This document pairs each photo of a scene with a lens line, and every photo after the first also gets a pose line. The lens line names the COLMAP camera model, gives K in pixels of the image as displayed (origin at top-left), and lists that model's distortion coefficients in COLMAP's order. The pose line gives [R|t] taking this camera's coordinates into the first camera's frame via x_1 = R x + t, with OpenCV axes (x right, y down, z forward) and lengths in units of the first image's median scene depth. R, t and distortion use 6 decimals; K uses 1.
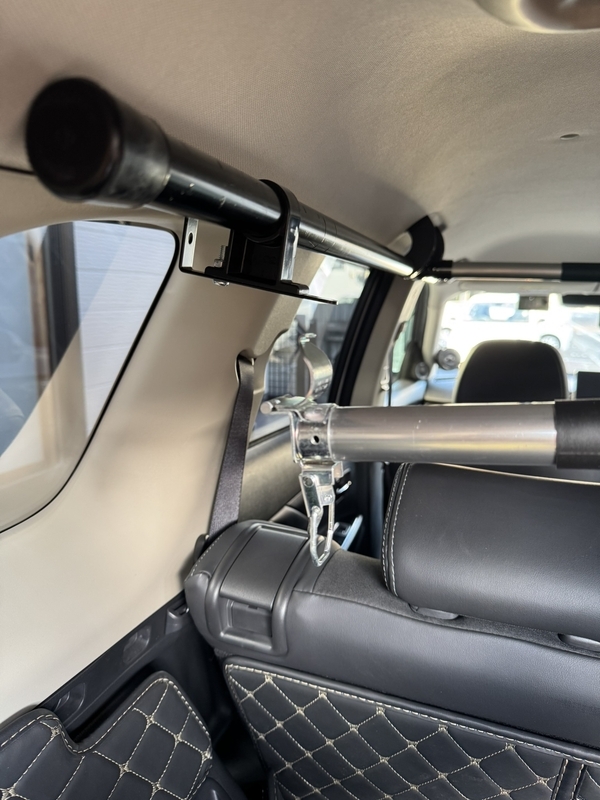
lens RADIAL K [[577.3, 0, 300.0], [0, 577.3, 400.0], [0, 0, 1]] dist [-0.006777, -0.005296]
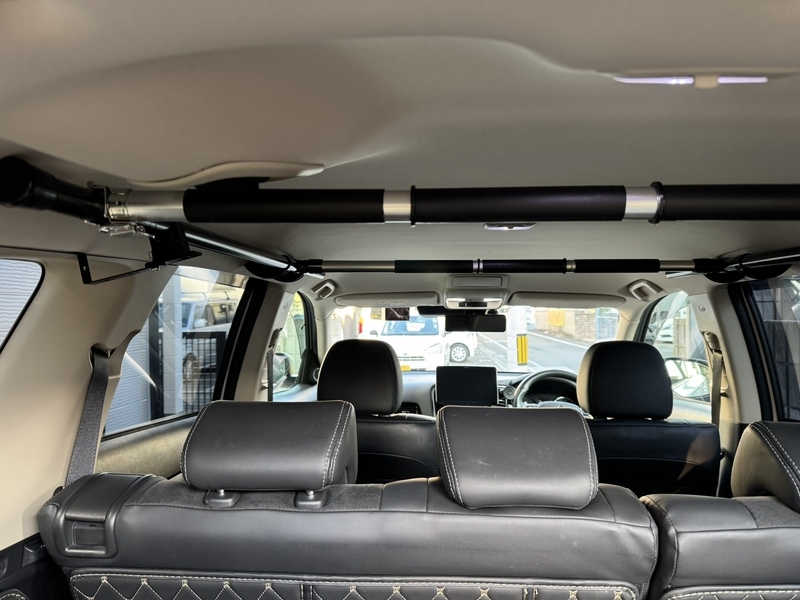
lens RADIAL K [[560.2, 0, 410.1], [0, 560.2, 304.2], [0, 0, 1]] dist [0.095904, -0.099703]
pose [[0.954826, -0.018699, 0.296576, 0.230601], [0.076425, 0.979900, -0.184269, 0.136441], [-0.287170, 0.198611, 0.937063, -0.574410]]
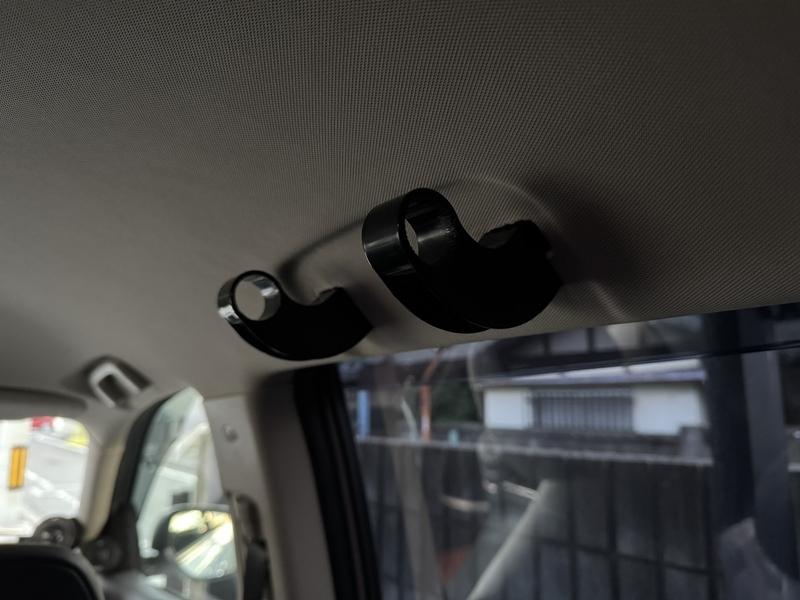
lens RADIAL K [[577.3, 0, 400.0], [0, 577.3, 300.0], [0, 0, 1]] dist [-0.006777, -0.005296]
pose [[0.524983, 0.148011, 0.838144, 1.664303], [0.163041, 0.949037, -0.269717, -0.145005], [-0.835351, 0.278248, 0.474096, 0.798234]]
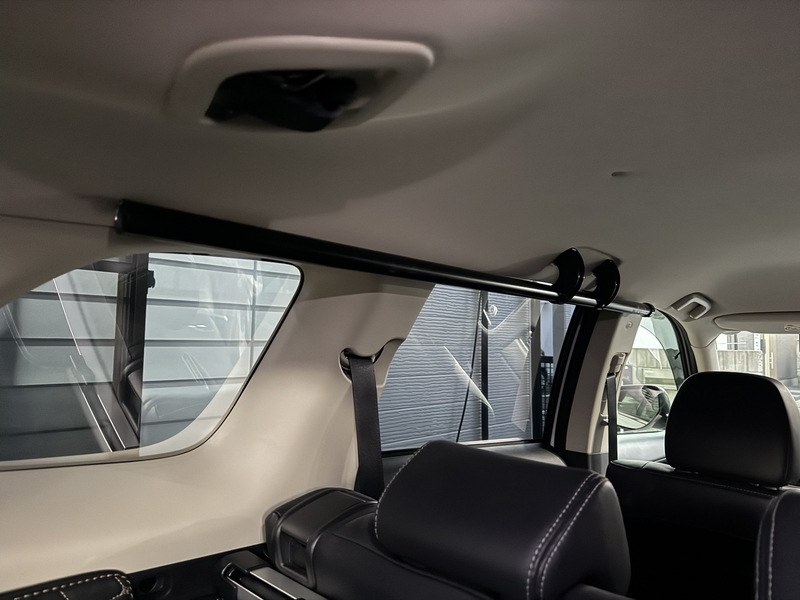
lens RADIAL K [[560.2, 0, 410.1], [0, 560.2, 304.2], [0, 0, 1]] dist [0.095904, -0.099703]
pose [[0.920193, -0.019142, -0.390997, 0.579504], [-0.080898, 0.967945, -0.237778, 0.116205], [0.383015, 0.250432, 0.889147, -0.137093]]
